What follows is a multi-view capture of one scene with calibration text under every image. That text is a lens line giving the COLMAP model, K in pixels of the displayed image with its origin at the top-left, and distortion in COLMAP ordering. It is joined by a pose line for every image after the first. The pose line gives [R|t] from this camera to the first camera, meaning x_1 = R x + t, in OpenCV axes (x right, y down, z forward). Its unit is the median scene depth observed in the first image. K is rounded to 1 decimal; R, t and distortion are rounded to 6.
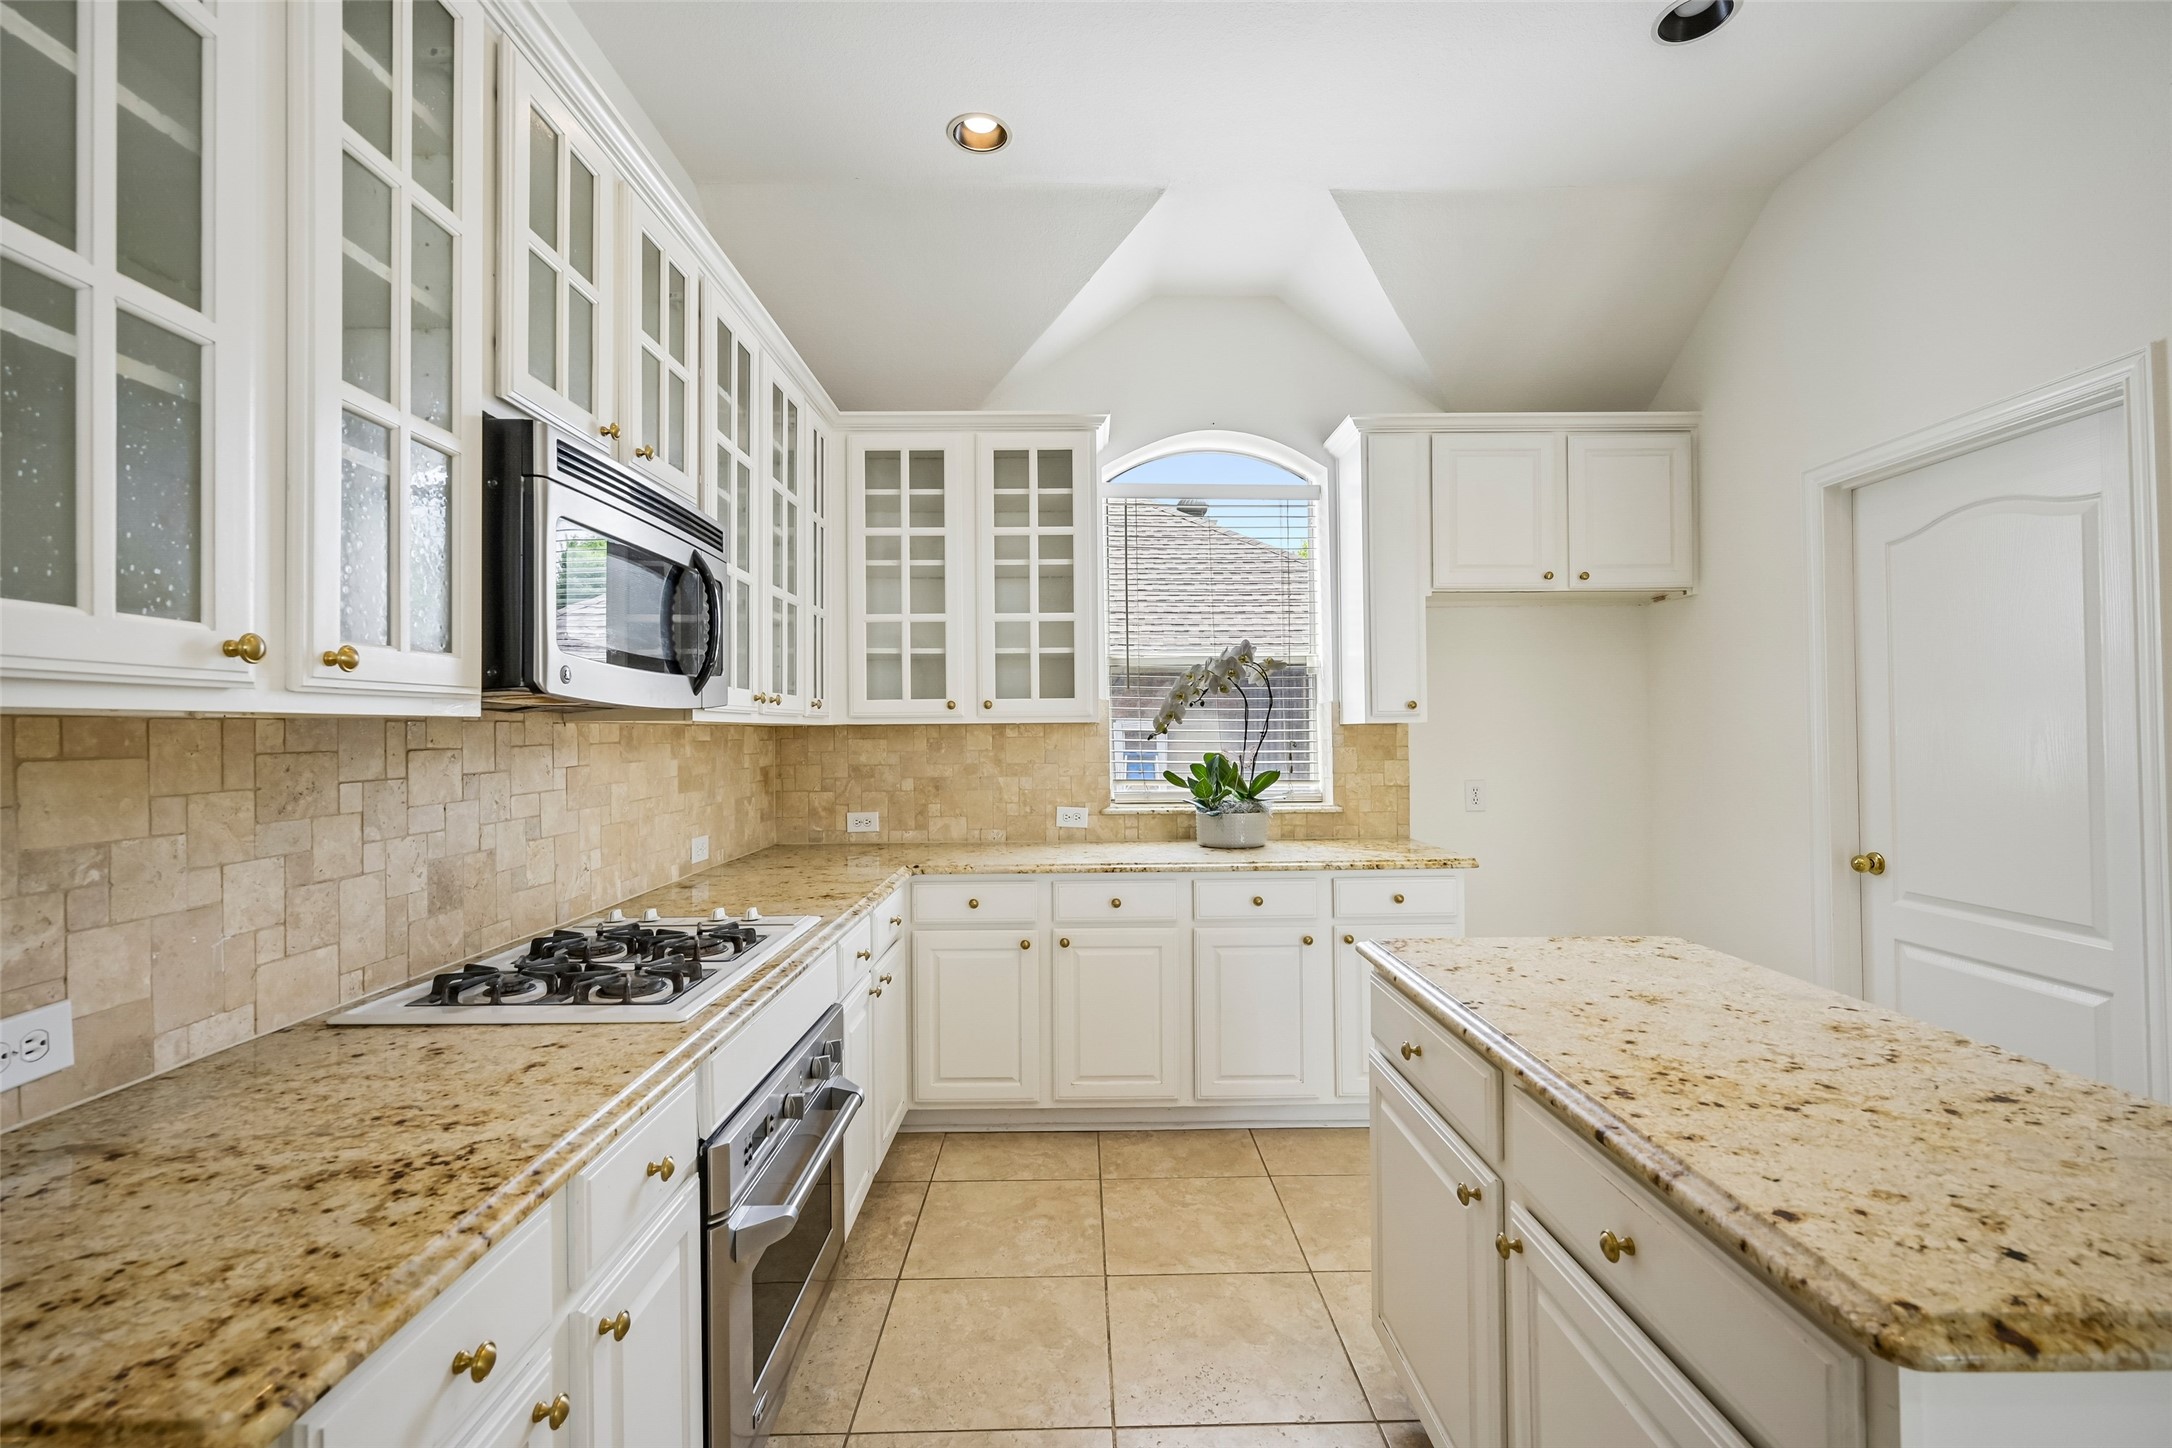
lens RADIAL K [[940.0, 0, 1086.0], [0, 940.0, 724.0], [0, 0, 1]] dist [0.000394, -0.000063]
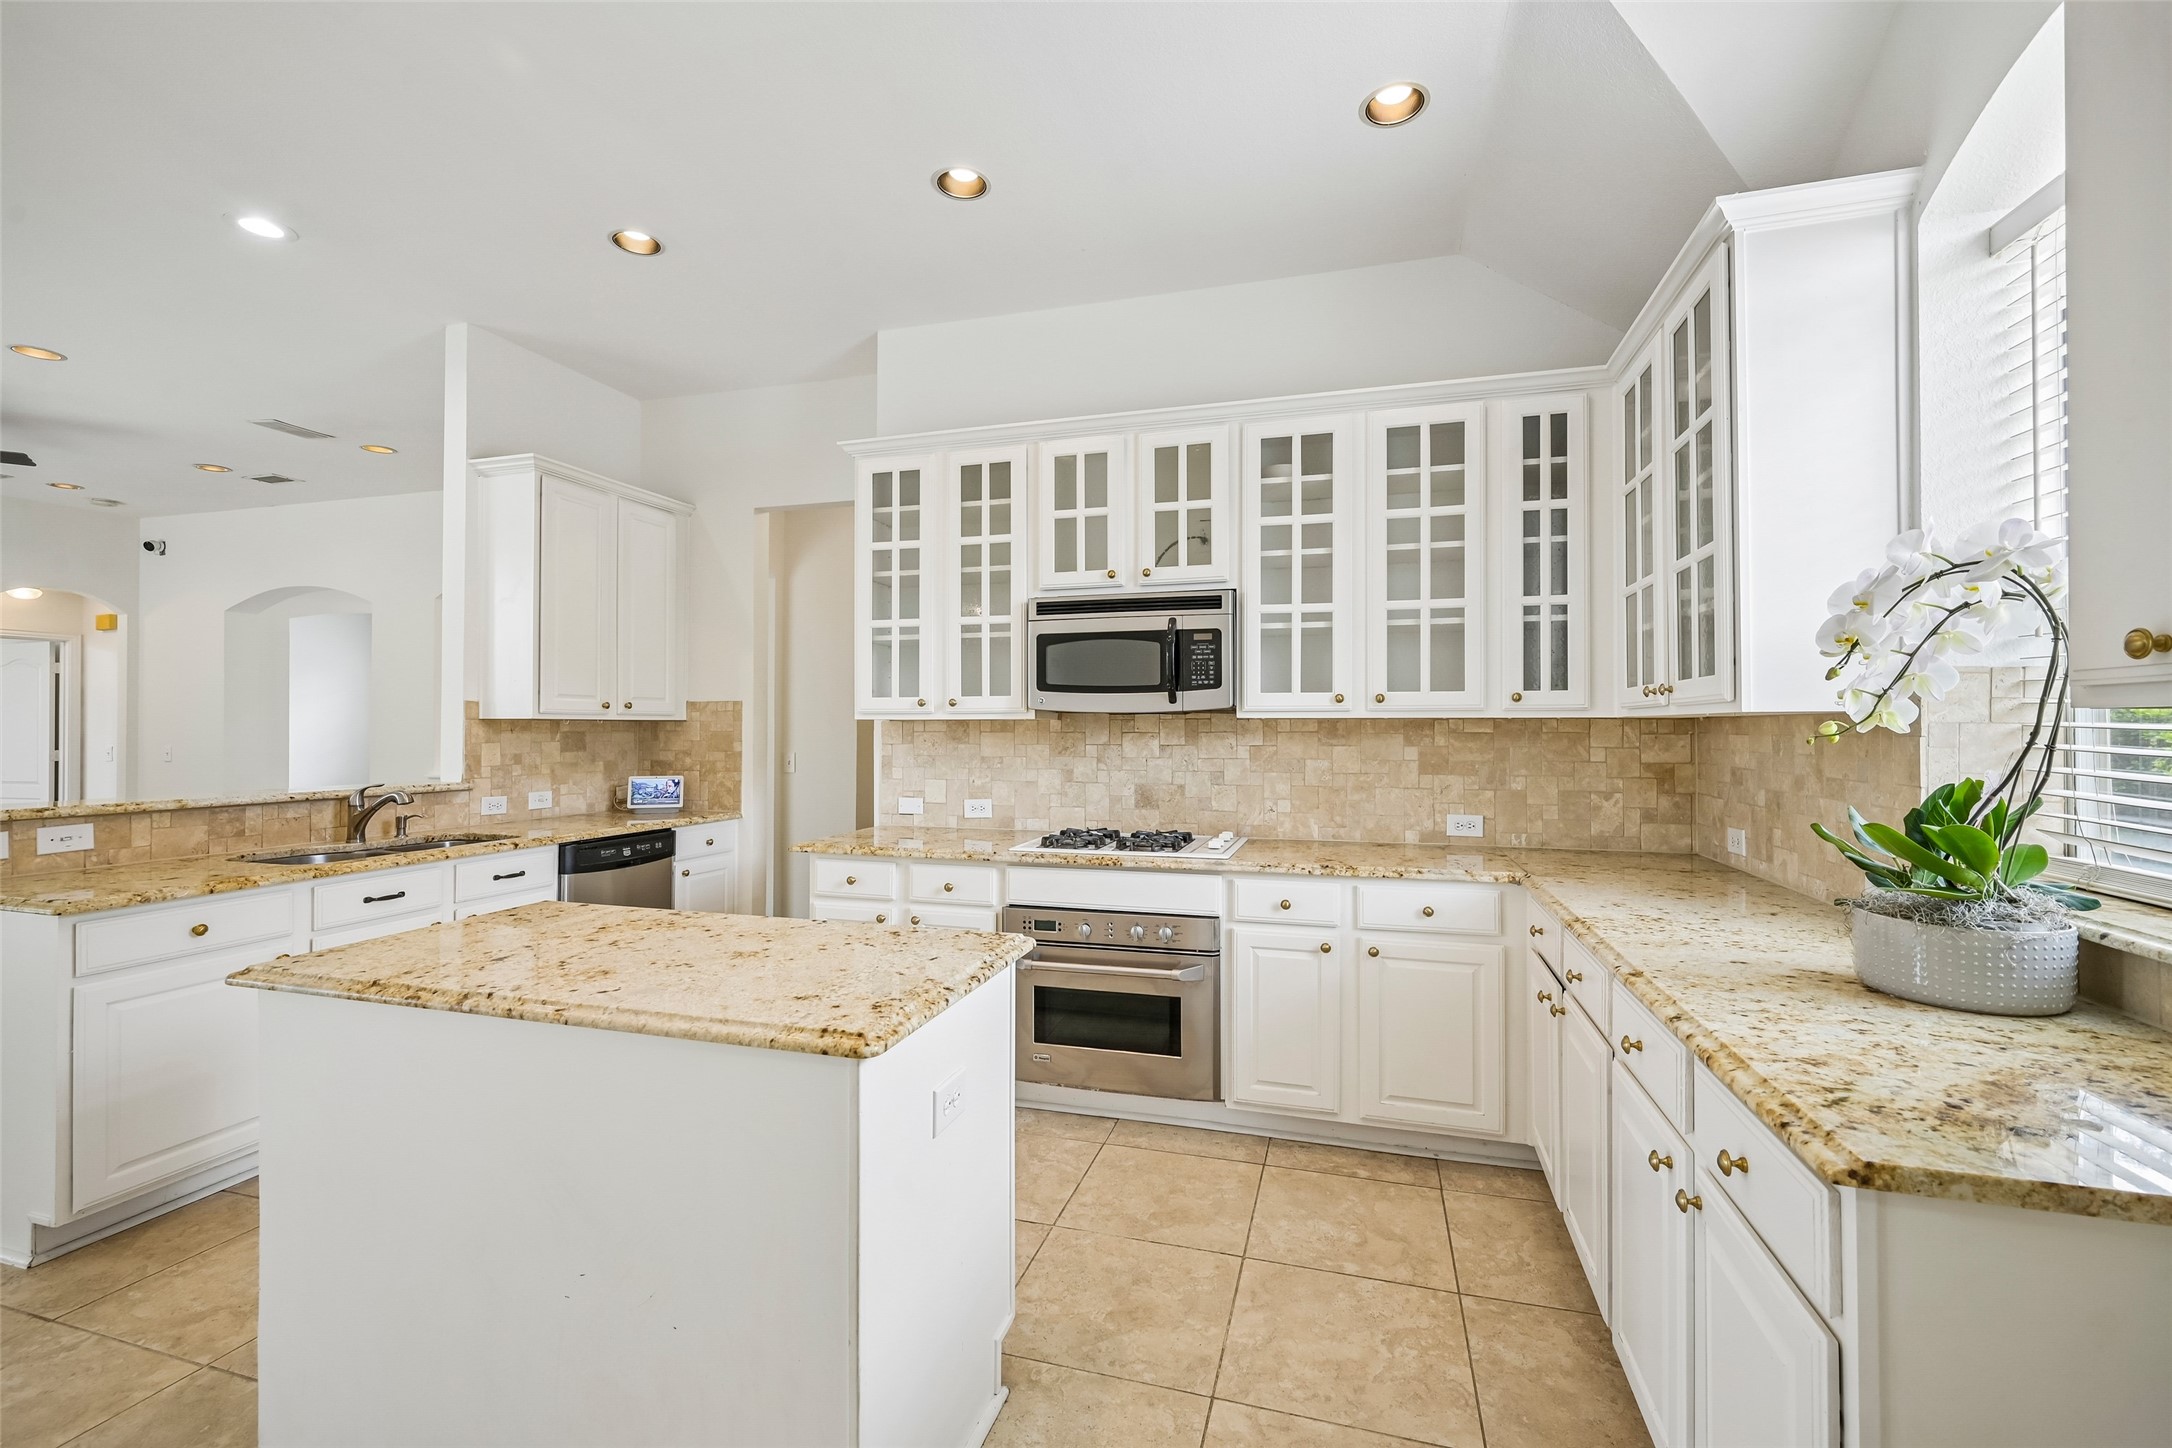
lens RADIAL K [[933.9, 0, 1084.4], [0, 933.9, 717.3], [0, 0, 1]] dist [-0.000893, -0.000007]
pose [[-0.297126, -0.001143, -0.954837, 0.719449], [0.009429, 0.999947, -0.004132, -0.000046], [0.954792, -0.010231, -0.297100, 0.781565]]
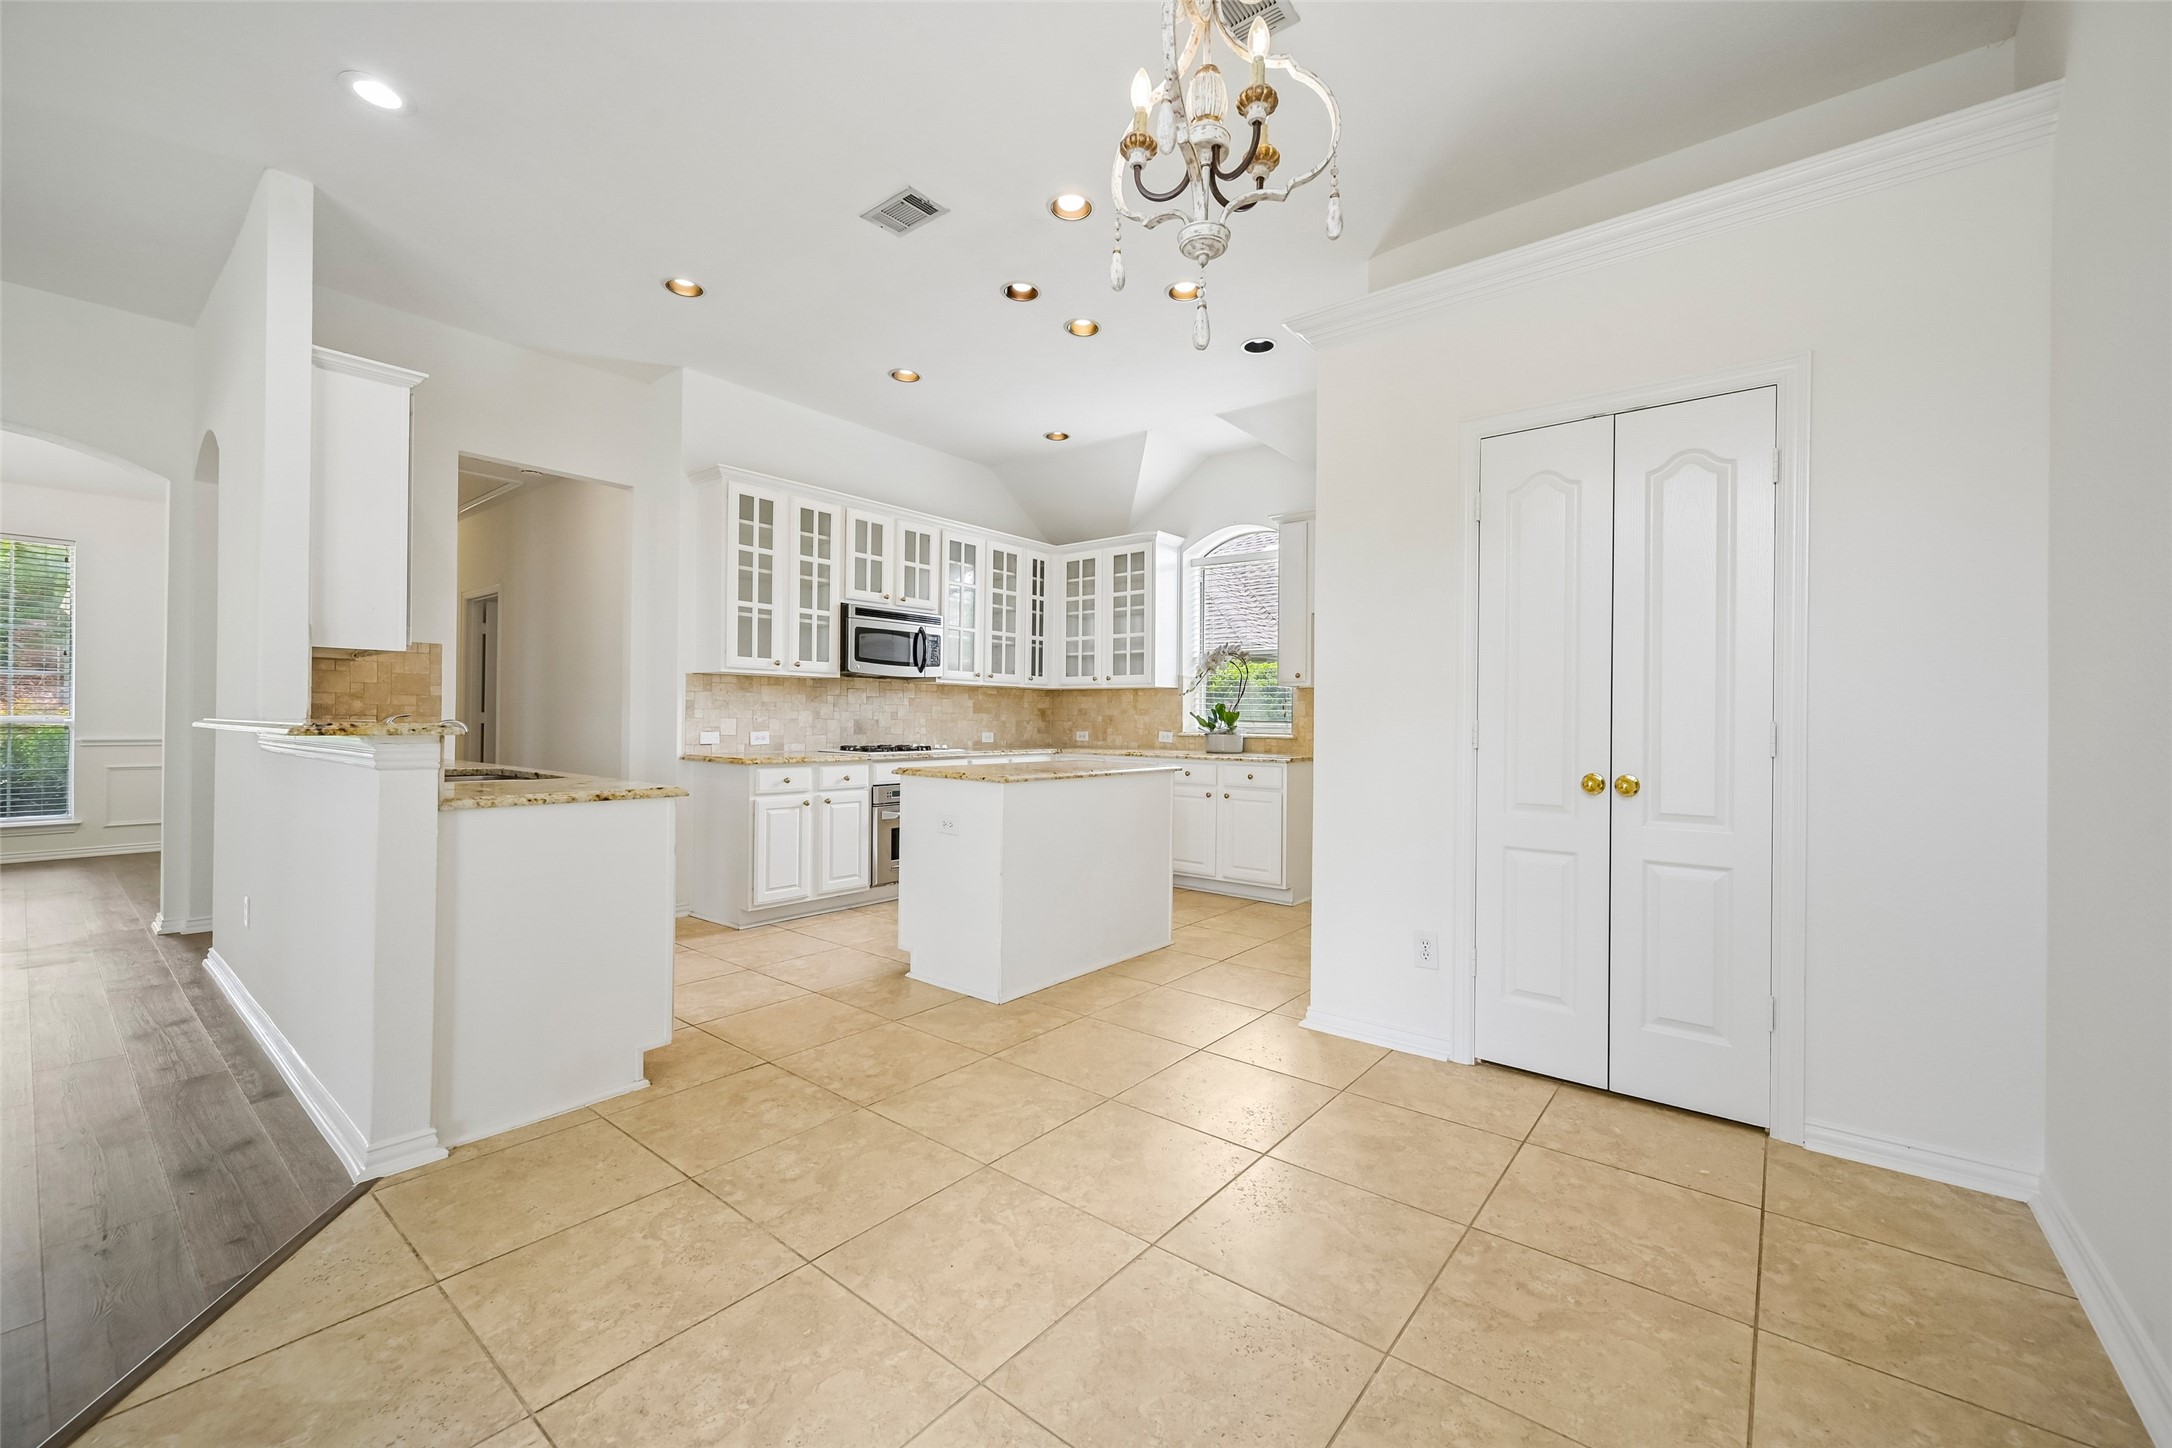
lens RADIAL K [[864.3, 0, 1091.5], [0, 864.3, 720.2], [0, 0, 1]] dist [-0.000466, 0.000230]
pose [[0.771613, 0.017946, -0.635839, 1.085641], [-0.012823, 0.999838, 0.012659, 0.048644], [0.635963, -0.001615, 0.771718, -0.505700]]
